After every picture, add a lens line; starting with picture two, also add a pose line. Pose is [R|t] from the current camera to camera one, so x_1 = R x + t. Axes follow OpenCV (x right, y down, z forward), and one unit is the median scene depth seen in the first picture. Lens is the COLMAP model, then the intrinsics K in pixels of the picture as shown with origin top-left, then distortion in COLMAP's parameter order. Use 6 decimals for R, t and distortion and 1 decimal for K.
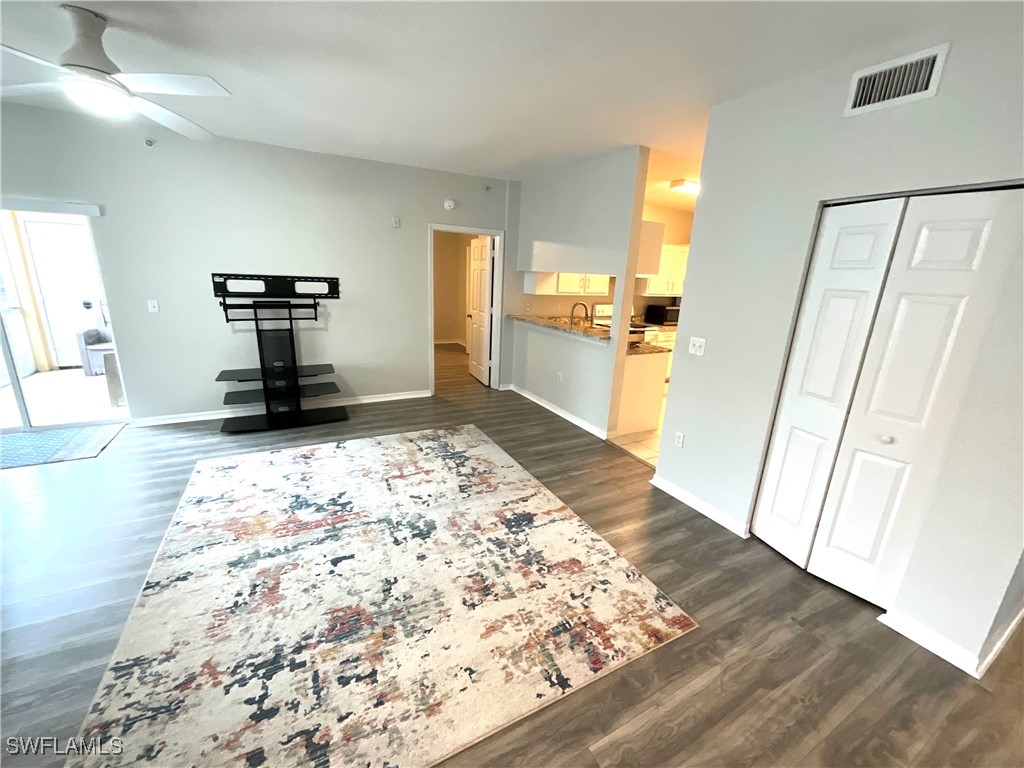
lens RADIAL K [[412.2, 0, 512.0], [0, 412.2, 384.0], [0, 0, 1]] dist [-0.001702, -0.000298]
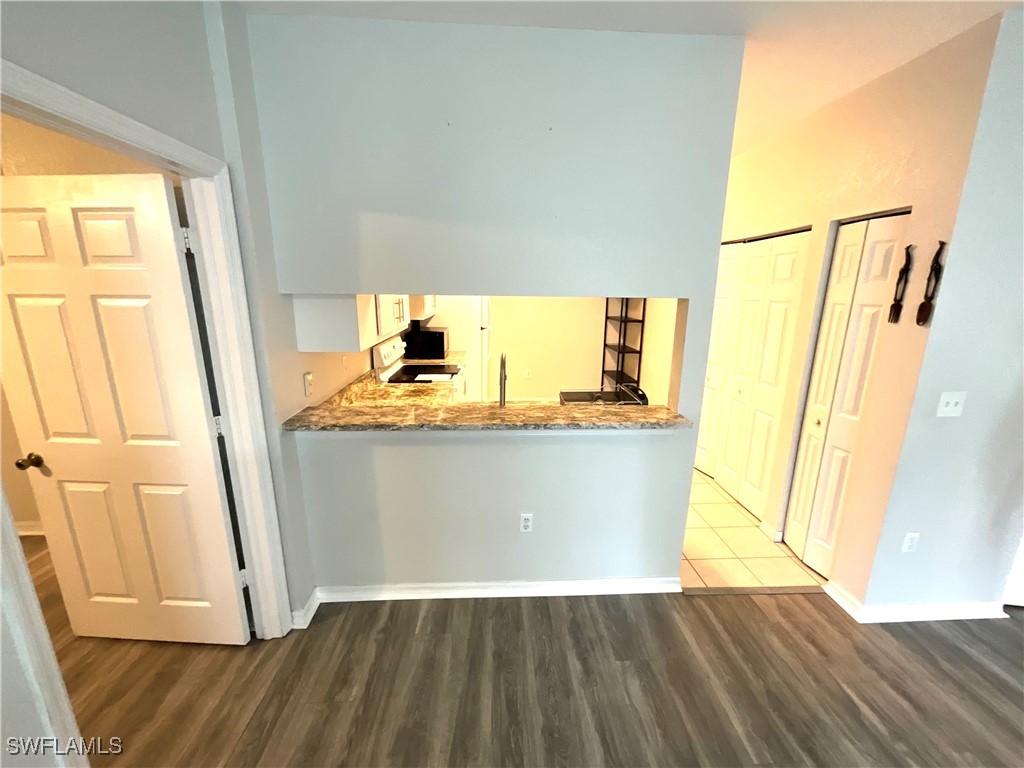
lens RADIAL K [[412.2, 0, 512.0], [0, 412.2, 384.0], [0, 0, 1]] dist [-0.001702, -0.000298]
pose [[0.439404, -0.245318, 0.864143, -0.247498], [0.246351, 0.958013, 0.146701, -0.233941], [-0.863849, 0.148422, 0.481390, 0.772556]]
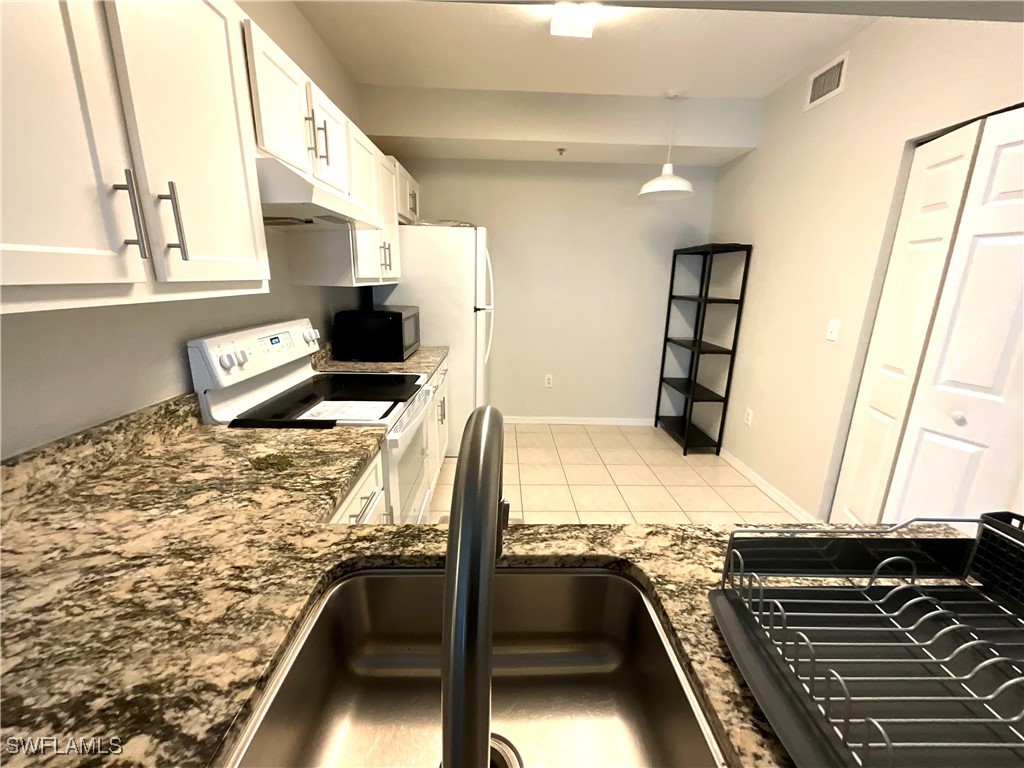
lens RADIAL K [[412.2, 0, 512.0], [0, 412.2, 384.0], [0, 0, 1]] dist [-0.001702, -0.000298]
pose [[0.462310, -0.257163, 0.848609, 0.114323], [0.233140, 0.958603, 0.163484, -0.215114], [-0.855521, 0.122264, 0.503126, 0.967561]]
